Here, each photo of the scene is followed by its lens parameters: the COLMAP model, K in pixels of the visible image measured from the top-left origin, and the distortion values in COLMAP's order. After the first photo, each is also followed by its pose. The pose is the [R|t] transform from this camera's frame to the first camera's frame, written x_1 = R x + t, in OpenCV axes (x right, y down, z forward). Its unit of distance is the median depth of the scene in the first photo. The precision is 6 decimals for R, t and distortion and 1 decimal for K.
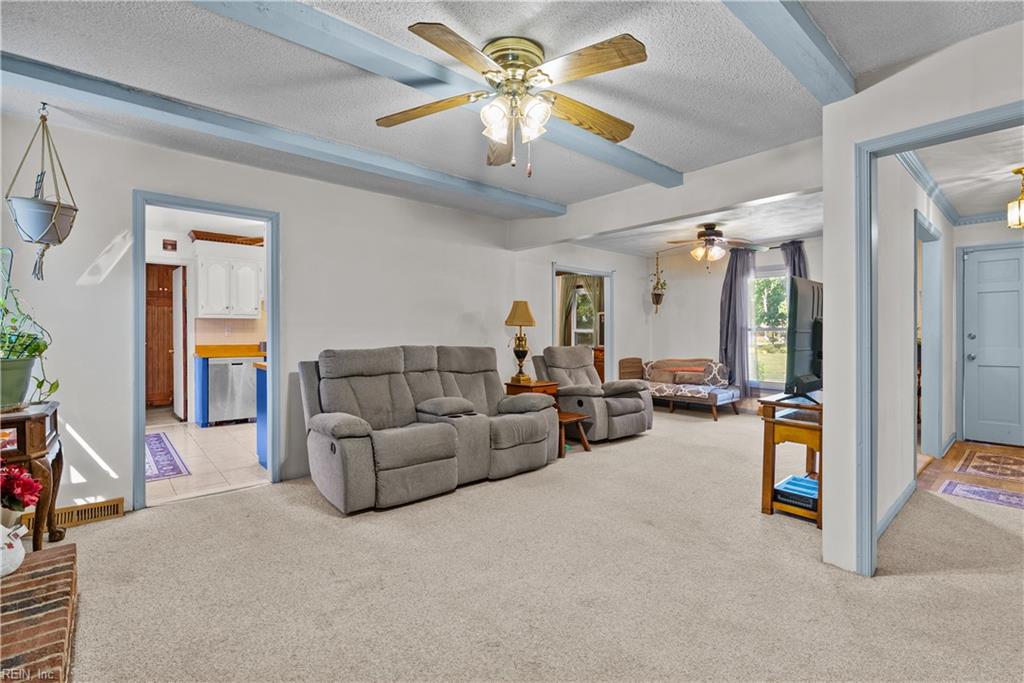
lens RADIAL K [[465.3, 0, 511.7], [0, 465.3, 335.3], [0, 0, 1]] dist [-0.013568, 0.004355]
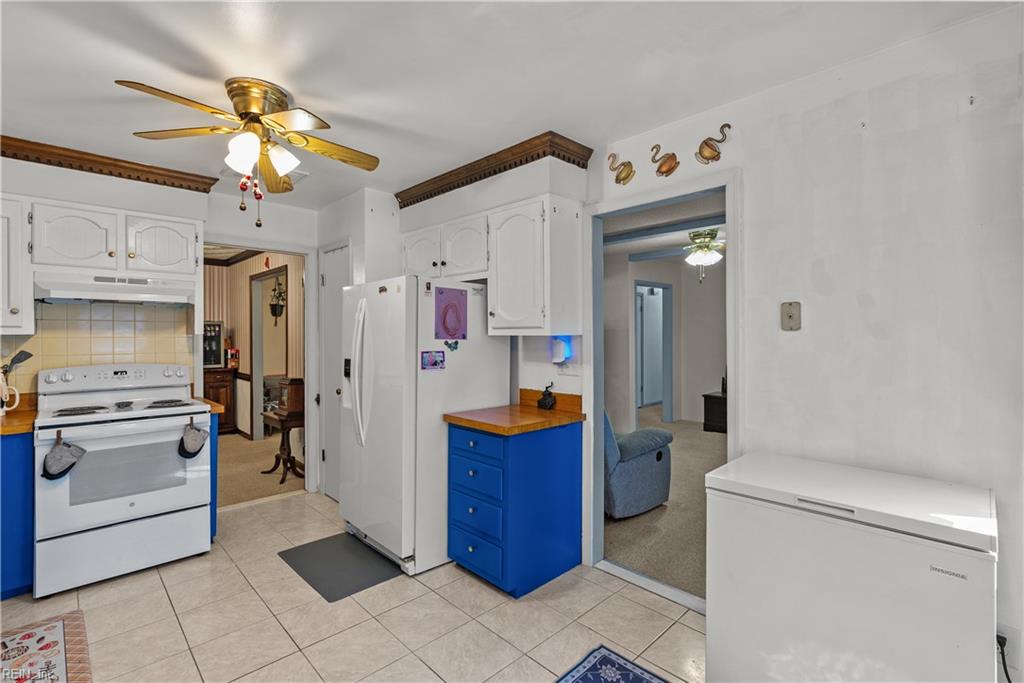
lens RADIAL K [[465.3, 0, 515.5], [0, 465.3, 334.9], [0, 0, 1]] dist [-0.013568, 0.004355]
pose [[-0.054050, -0.003623, 0.998532, -0.877854], [0.006824, 0.999969, 0.003998, -0.041997], [-0.998515, 0.007030, -0.054024, 0.812670]]
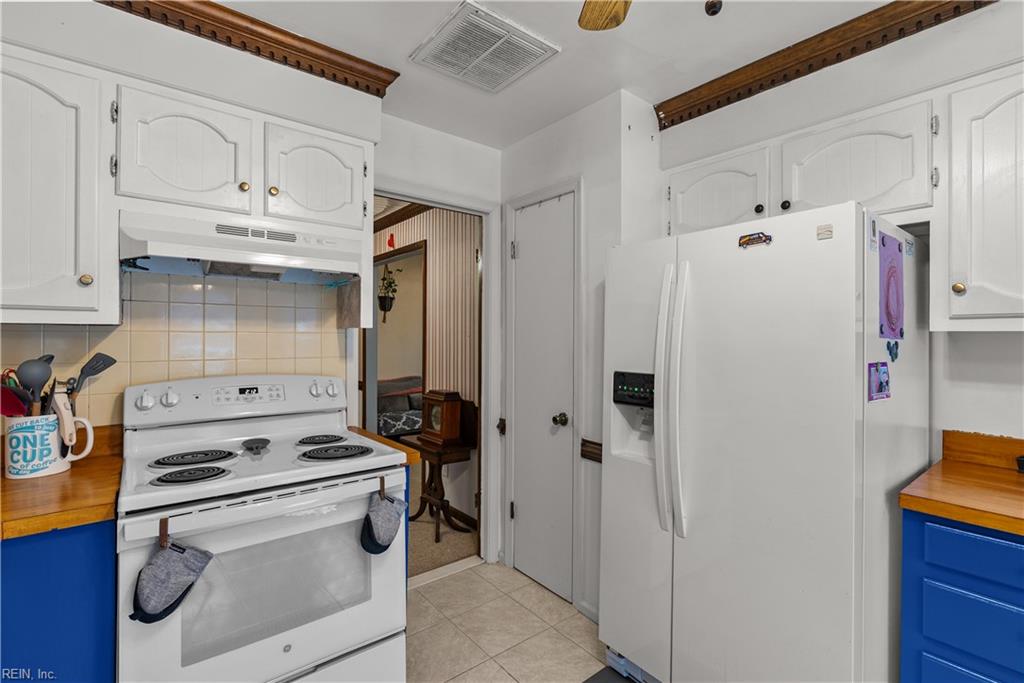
lens RADIAL K [[465.3, 0, 518.4], [0, 465.3, 334.5], [0, 0, 1]] dist [-0.013568, 0.004355]
pose [[0.038462, 0.000186, 0.999260, -0.619763], [0.000727, 1.000000, -0.000214, -0.037765], [-0.999260, 0.000735, 0.038462, 1.055103]]
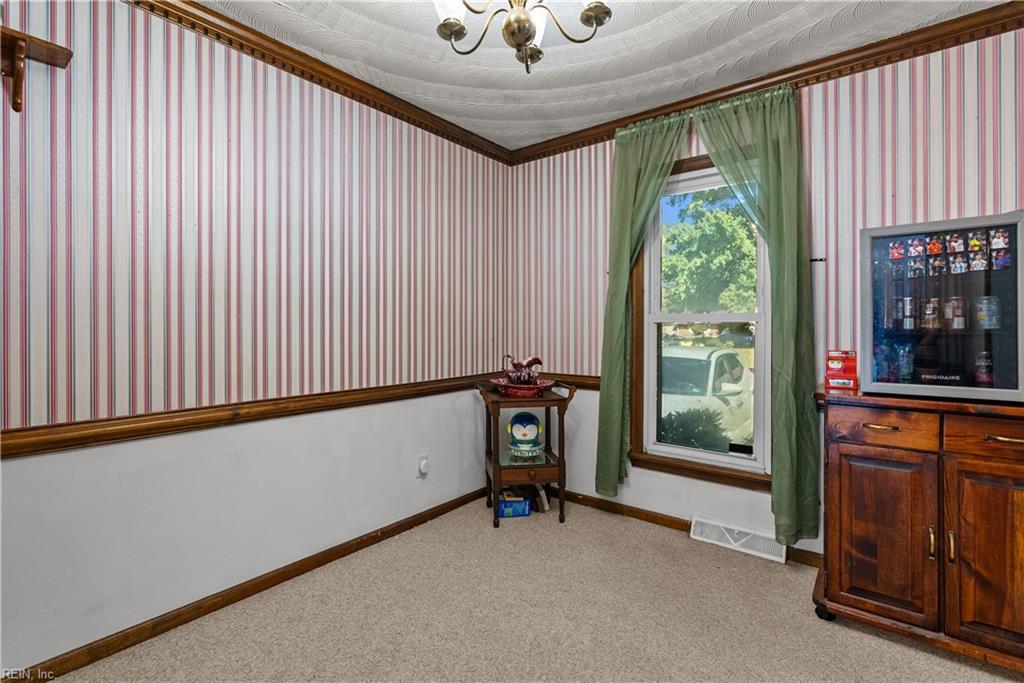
lens RADIAL K [[465.3, 0, 513.0], [0, 465.3, 329.7], [0, 0, 1]] dist [-0.013568, 0.004355]
pose [[0.984710, -0.005513, 0.174113, -0.014042], [0.005299, 0.999985, 0.001695, -0.005971], [-0.174120, -0.000747, 0.984724, 1.273938]]
